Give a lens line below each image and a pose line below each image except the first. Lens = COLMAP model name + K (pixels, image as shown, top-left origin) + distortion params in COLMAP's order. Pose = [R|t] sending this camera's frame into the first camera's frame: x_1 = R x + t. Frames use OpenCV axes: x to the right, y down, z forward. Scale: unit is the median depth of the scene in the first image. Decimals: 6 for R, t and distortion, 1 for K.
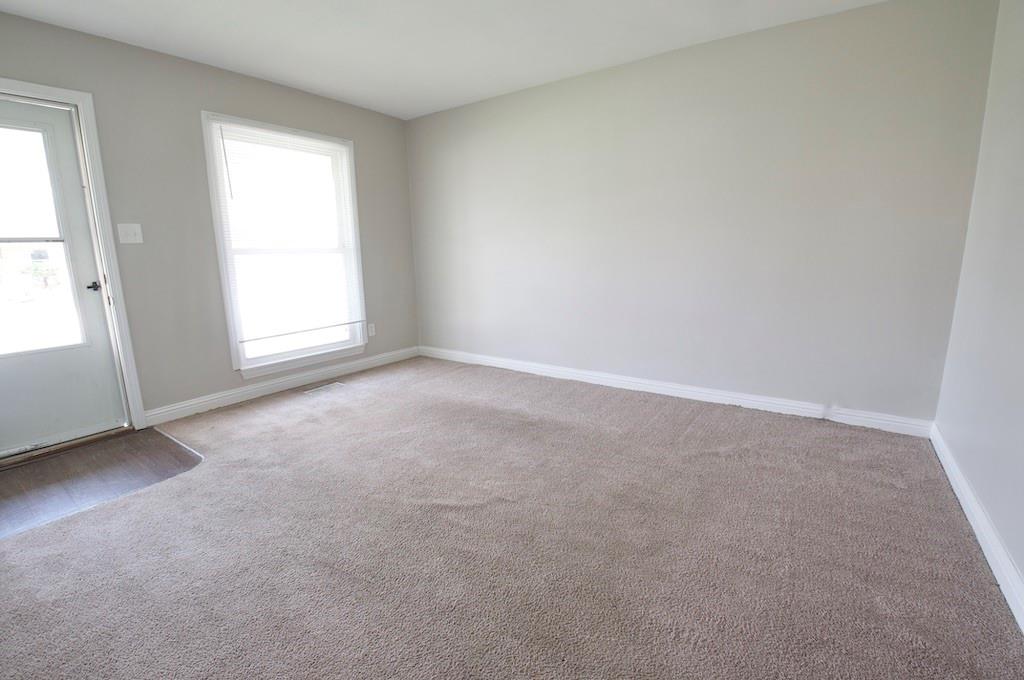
lens RADIAL K [[446.8, 0, 511.2], [0, 446.8, 334.9], [0, 0, 1]] dist [-0.014260, -0.000136]
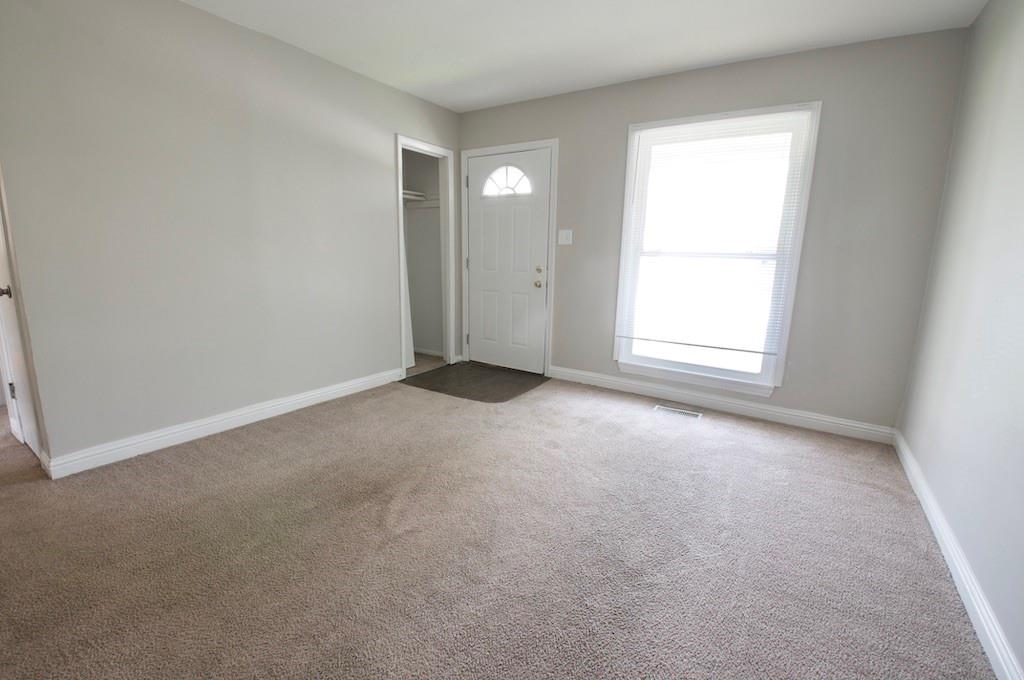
lens RADIAL K [[446.8, 0, 510.0], [0, 446.8, 343.6], [0, 0, 1]] dist [-0.014260, -0.000136]
pose [[0.028323, 0.215507, -0.976091, 0.446300], [-0.212733, 0.955413, 0.204769, -0.131606], [0.976700, 0.201847, 0.072906, 0.653841]]
